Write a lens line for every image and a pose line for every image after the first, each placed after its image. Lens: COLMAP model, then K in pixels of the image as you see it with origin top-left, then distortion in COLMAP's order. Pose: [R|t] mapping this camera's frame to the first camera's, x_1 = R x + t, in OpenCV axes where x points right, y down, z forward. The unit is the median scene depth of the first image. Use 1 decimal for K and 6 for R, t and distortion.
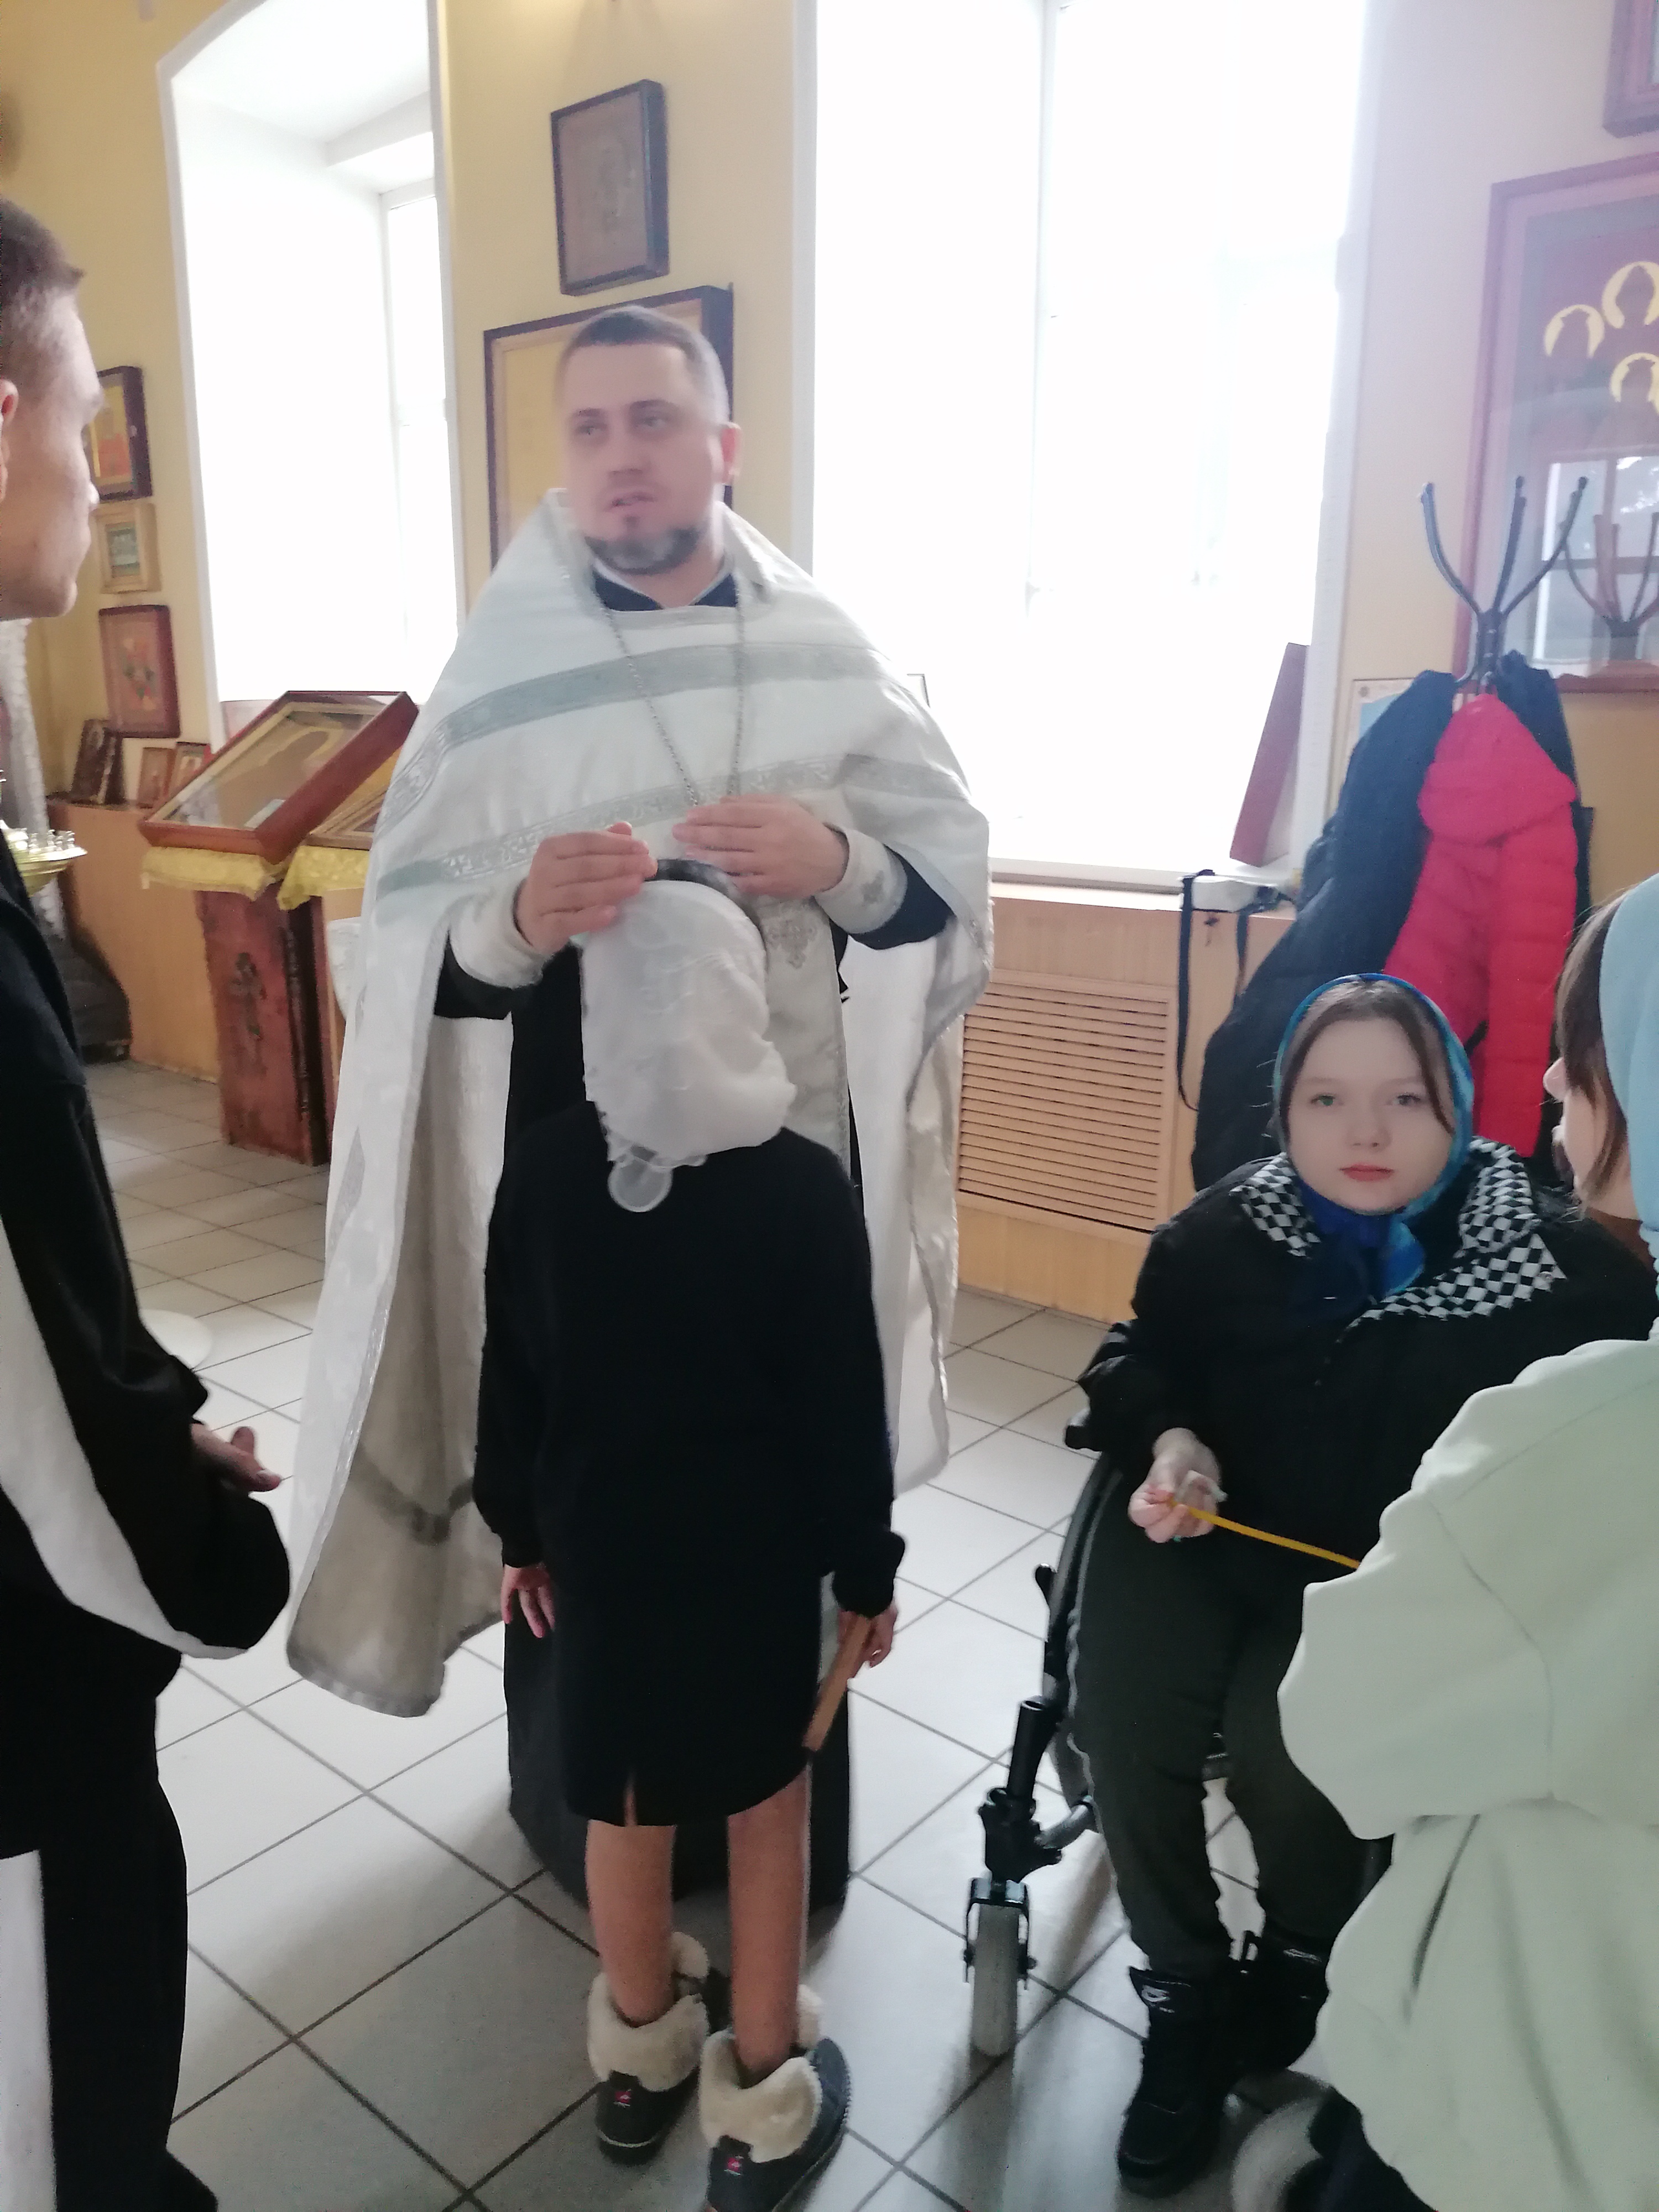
lens RADIAL K [[1640.2, 0, 792.9], [0, 1640.2, 1095.3], [0, 0, 1]] dist [0.047627, -0.080641]
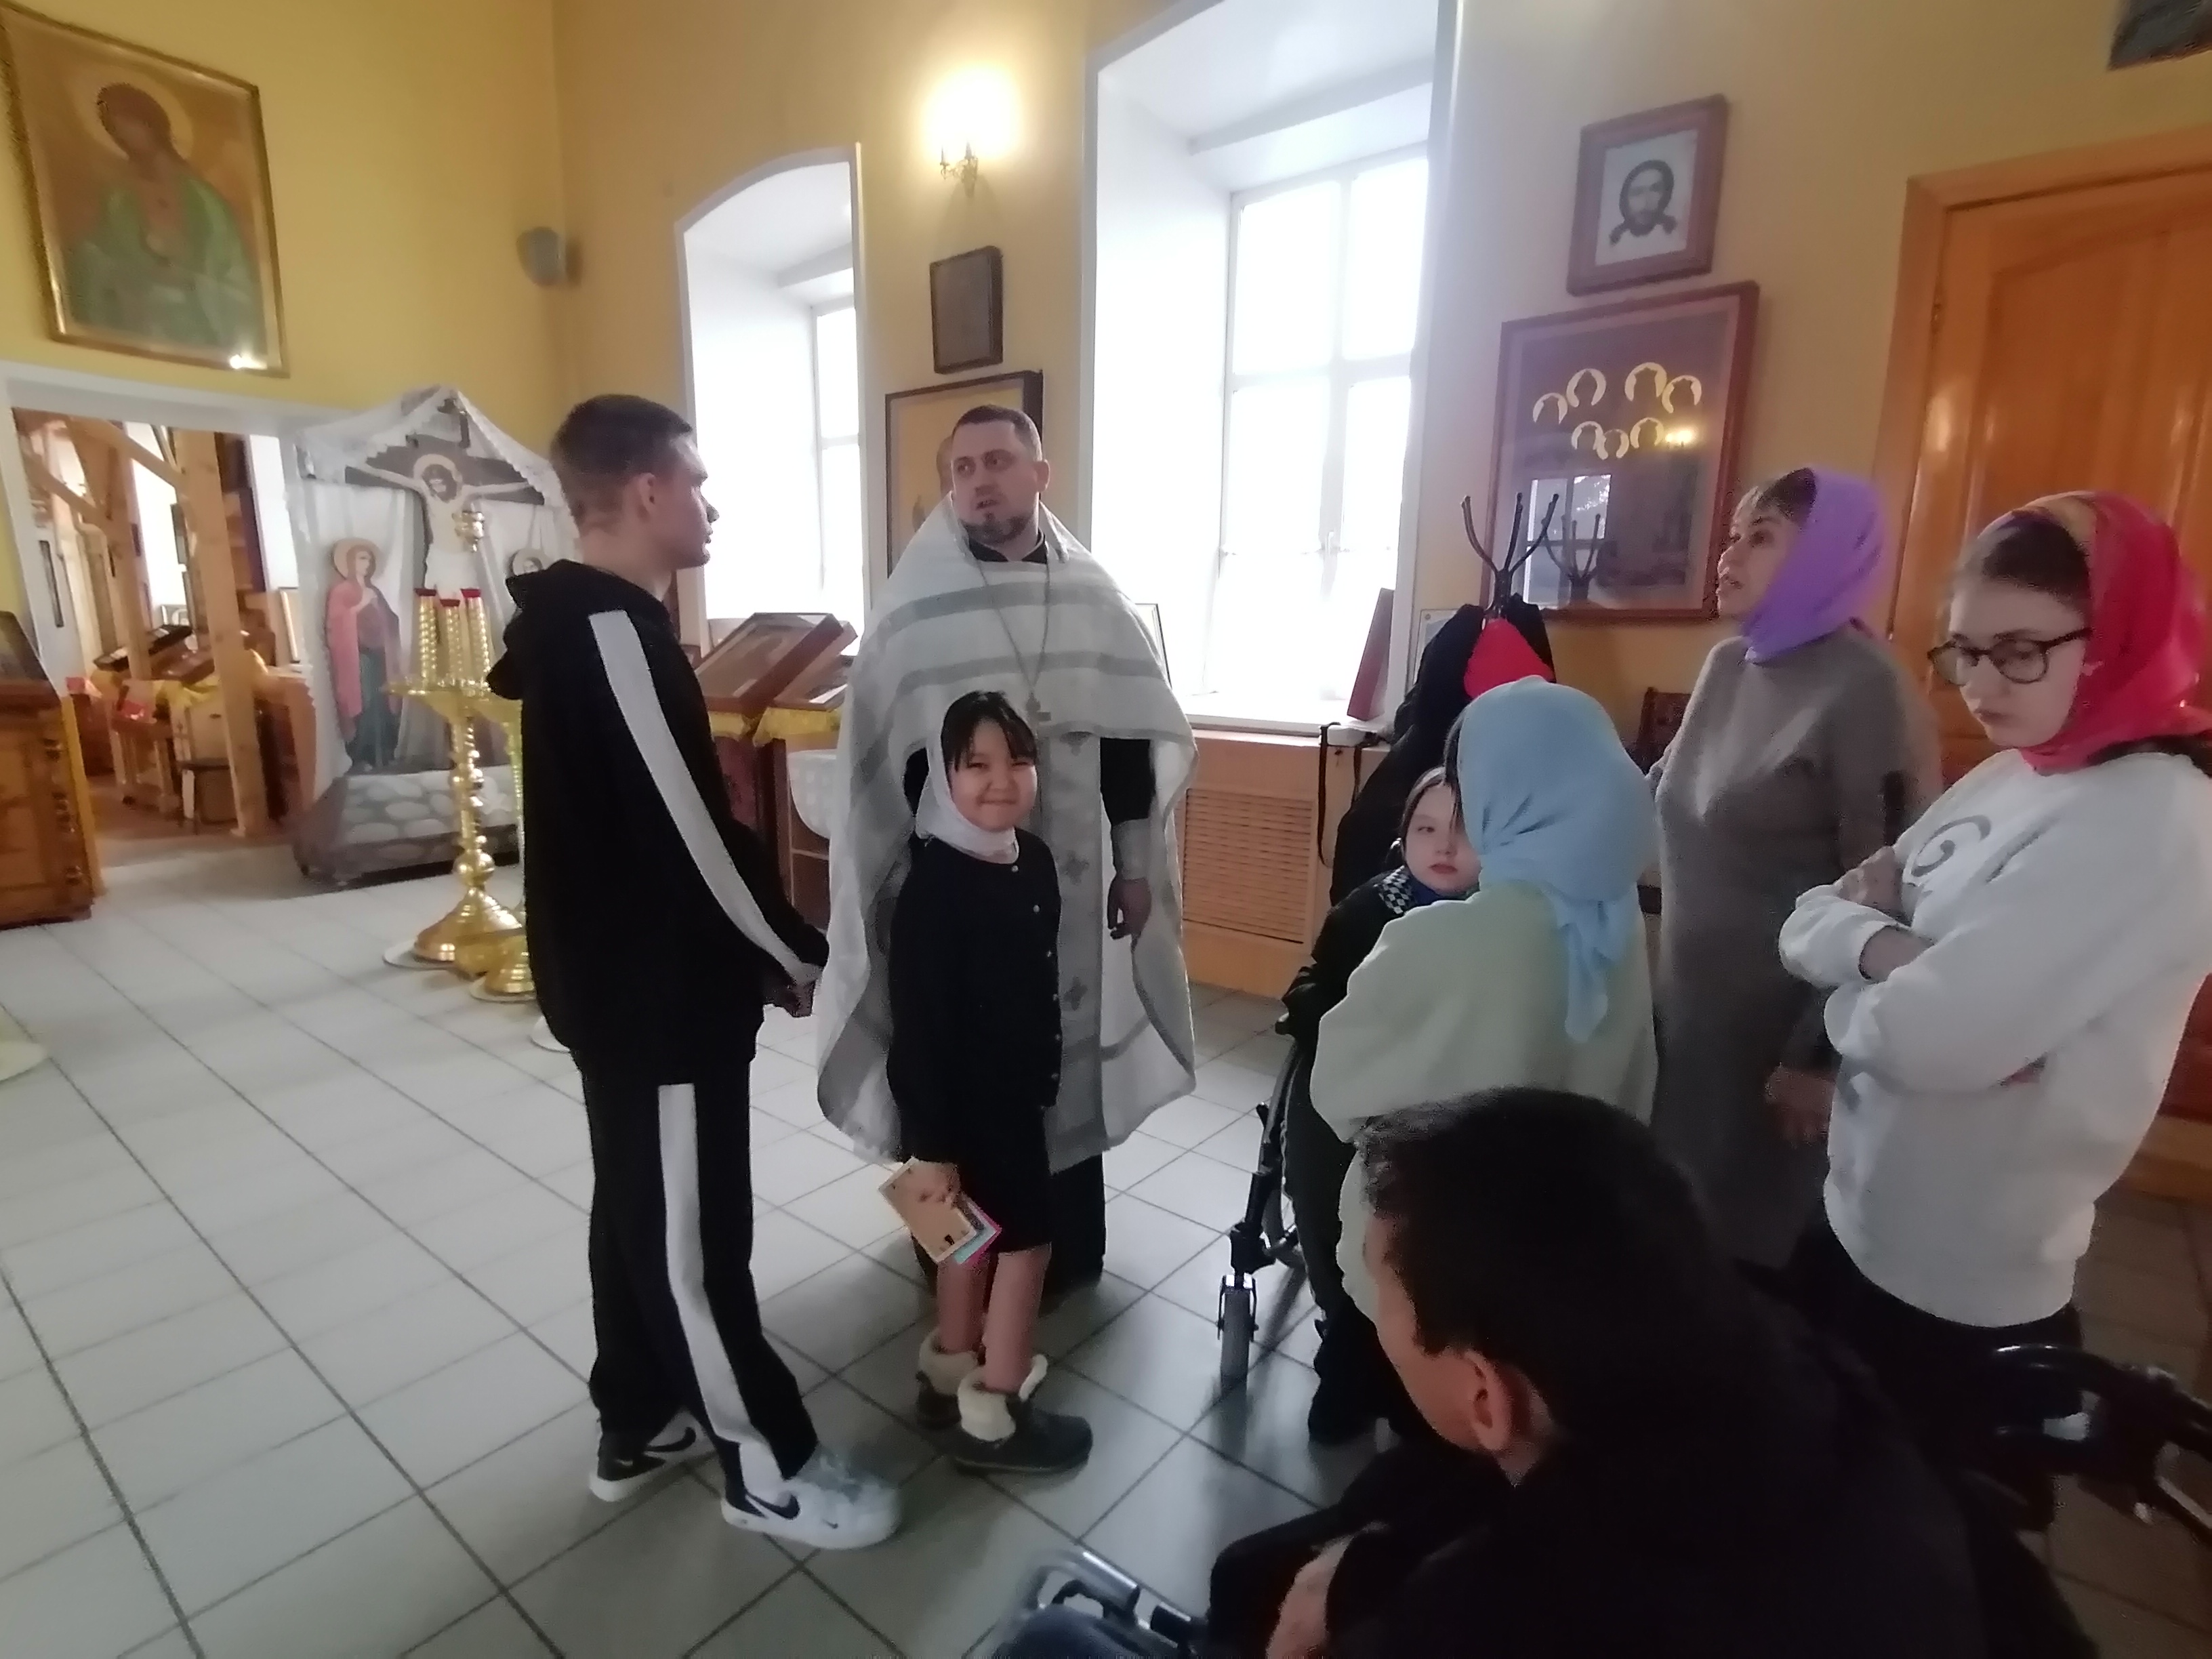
lens RADIAL K [[1093.5, 0, 1060.2], [0, 1093.5, 848.1], [0, 0, 1]] dist [0.000005, 0.000301]
pose [[0.999823, 0.003574, 0.018457, -0.050952], [-0.003021, 0.999547, -0.029930, 0.026704], [-0.018556, 0.029869, 0.999382, -0.105469]]
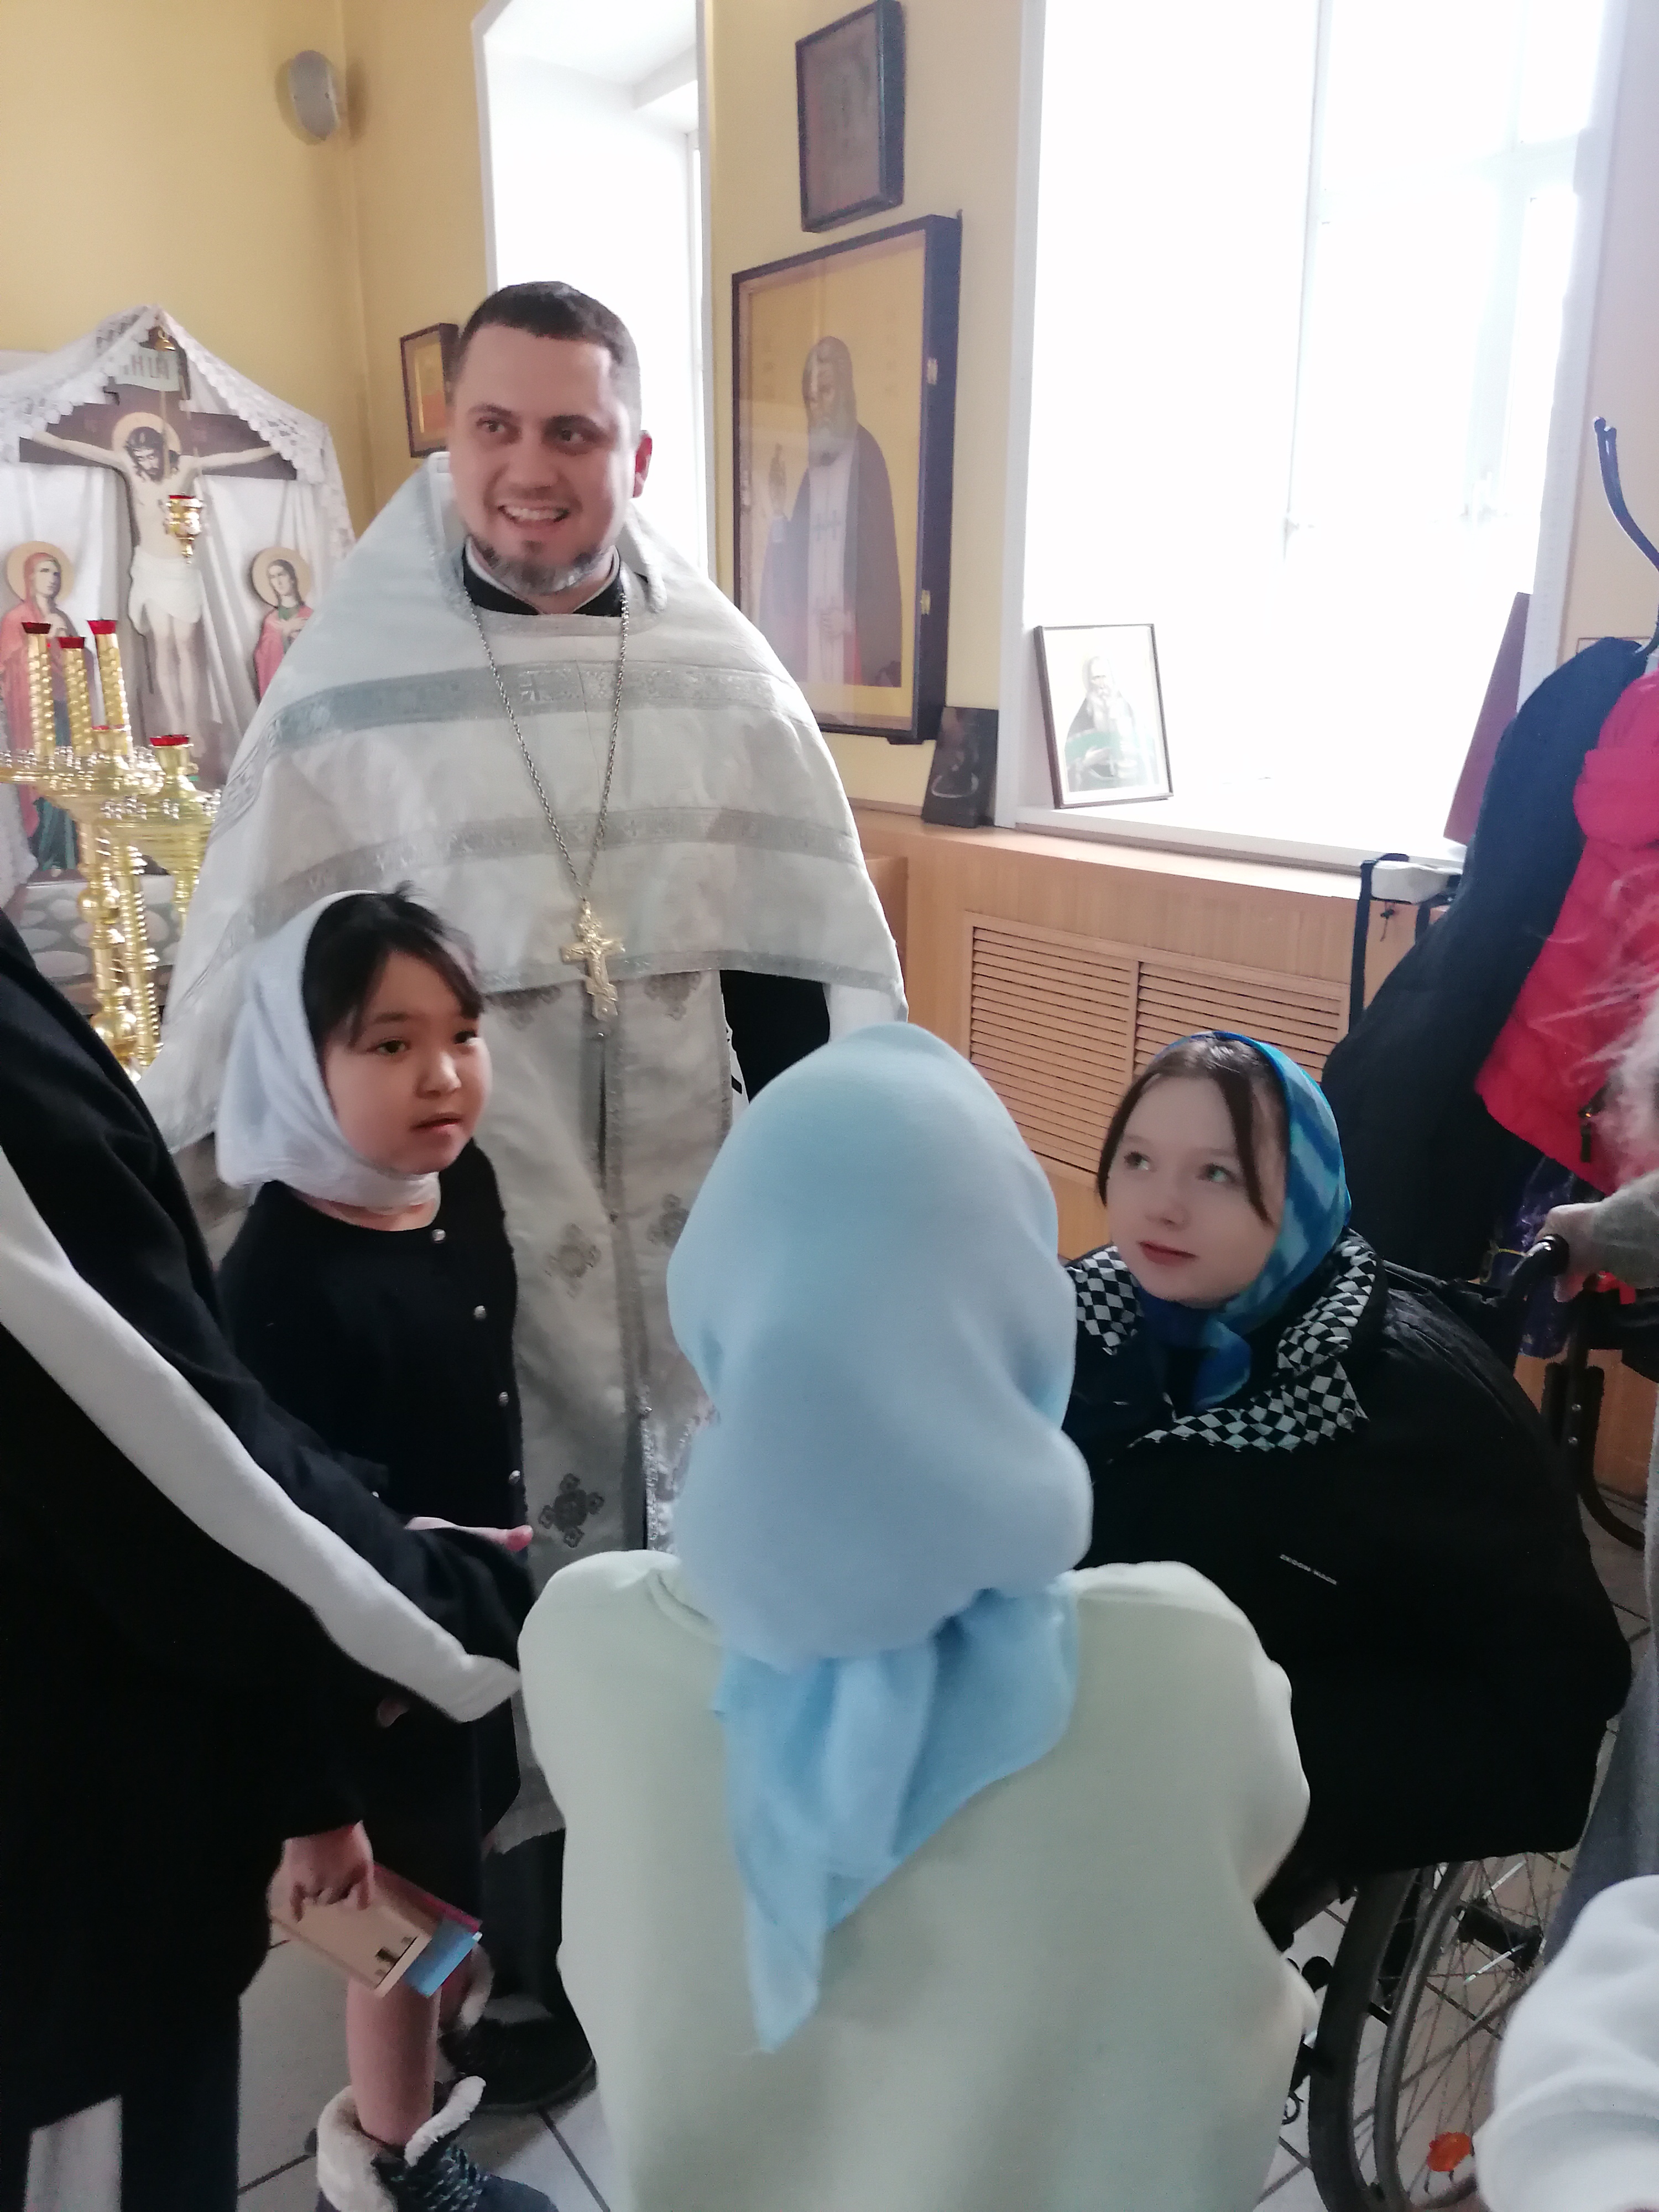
lens RADIAL K [[1640.2, 0, 792.9], [0, 1640.2, 1095.3], [0, 0, 1]] dist [0.047627, -0.080641]
pose [[0.967200, 0.059823, -0.246872, 0.180848], [-0.048013, 0.997408, 0.053588, -0.042350], [0.249438, -0.039977, 0.967565, 0.051539]]
